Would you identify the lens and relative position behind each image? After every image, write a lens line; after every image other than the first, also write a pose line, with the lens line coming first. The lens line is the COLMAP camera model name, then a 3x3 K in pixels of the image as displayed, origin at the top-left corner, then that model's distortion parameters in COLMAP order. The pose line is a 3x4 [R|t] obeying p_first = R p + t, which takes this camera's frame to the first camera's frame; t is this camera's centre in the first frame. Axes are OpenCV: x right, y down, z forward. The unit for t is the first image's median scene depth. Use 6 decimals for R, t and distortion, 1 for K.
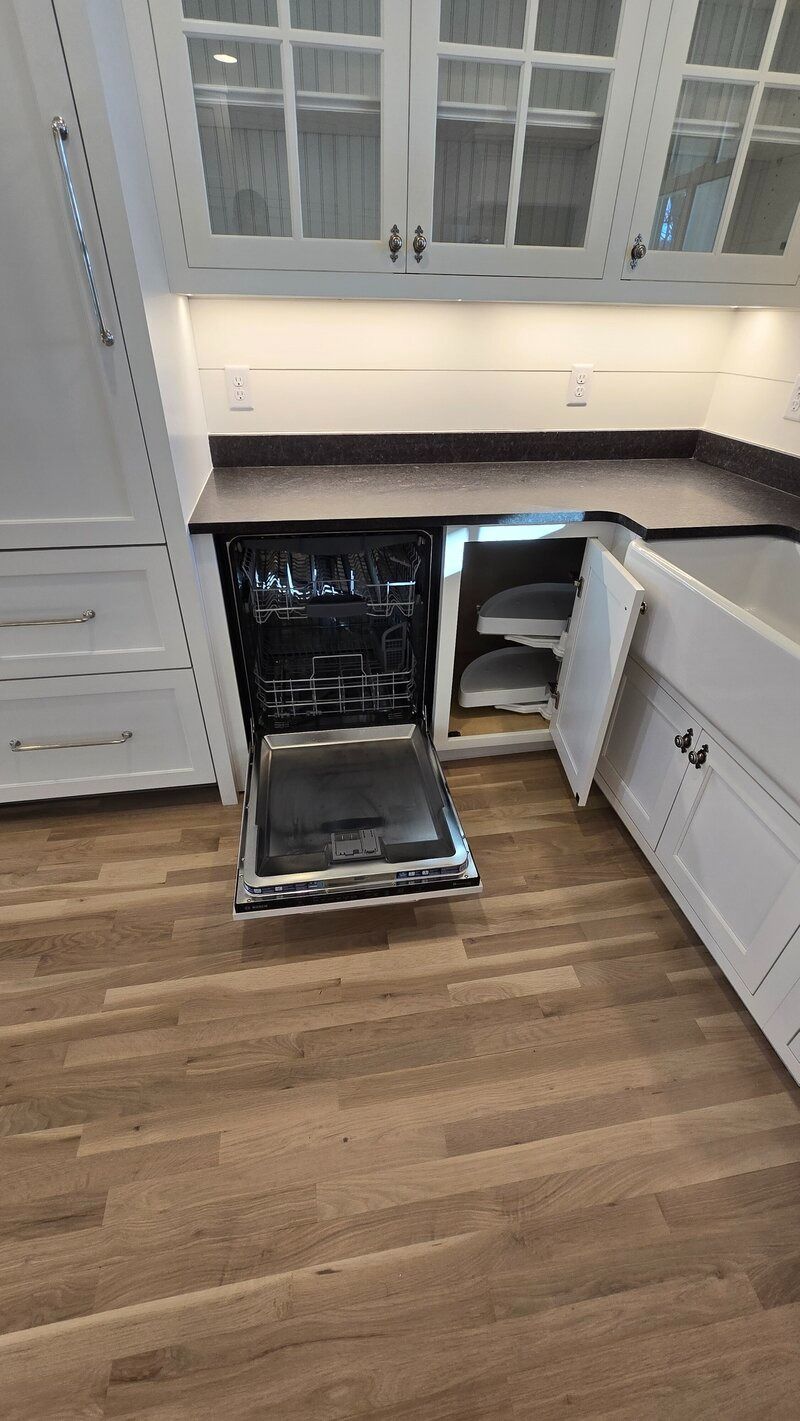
lens RADIAL K [[577.1, 0, 392.2], [0, 577.1, 709.6], [0, 0, 1]] dist [-0.007091, 0.001960]
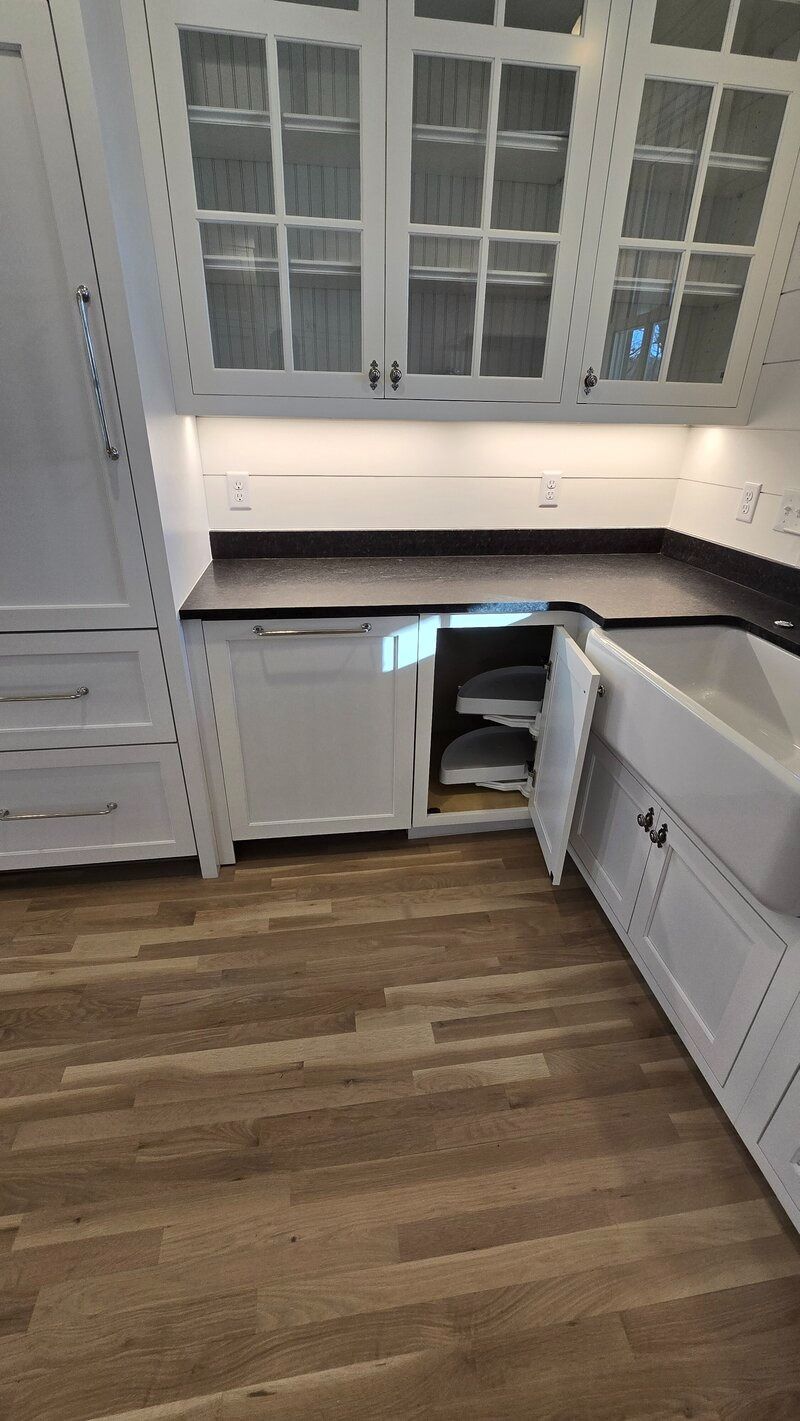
lens RADIAL K [[577.1, 0, 394.5], [0, 577.1, 707.9], [0, 0, 1]] dist [-0.007091, 0.001960]
pose [[0.999763, 0.011580, -0.018413, 0.075795], [-0.013990, 0.990521, -0.136647, 0.003559], [0.016656, 0.136873, 0.990449, -0.047145]]
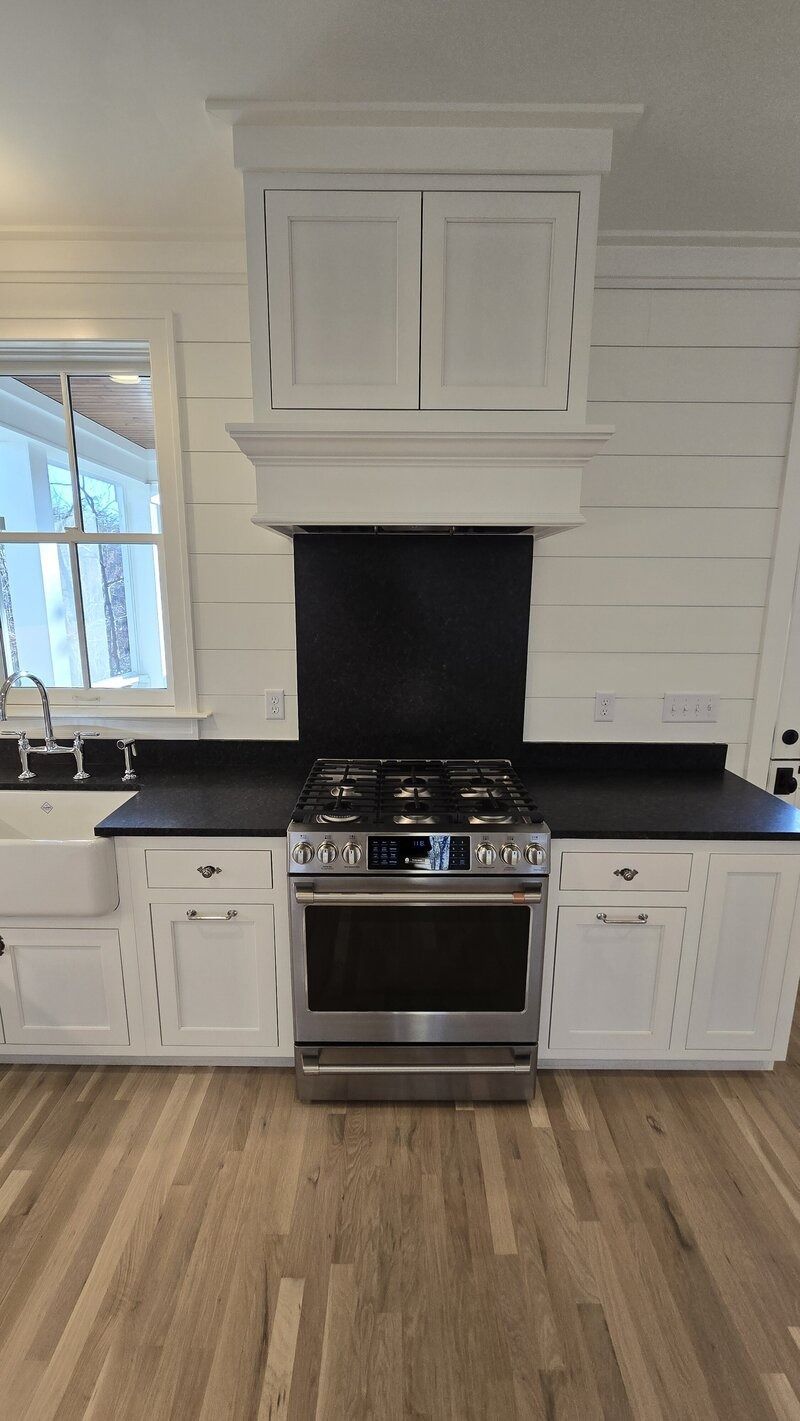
lens RADIAL K [[577.1, 0, 396.9], [0, 577.1, 707.5], [0, 0, 1]] dist [-0.007091, 0.001960]
pose [[0.157951, -0.210260, 0.964802, -0.464565], [0.555799, 0.826524, 0.089133, 0.019555], [-0.816173, 0.522157, 0.247413, -0.355662]]
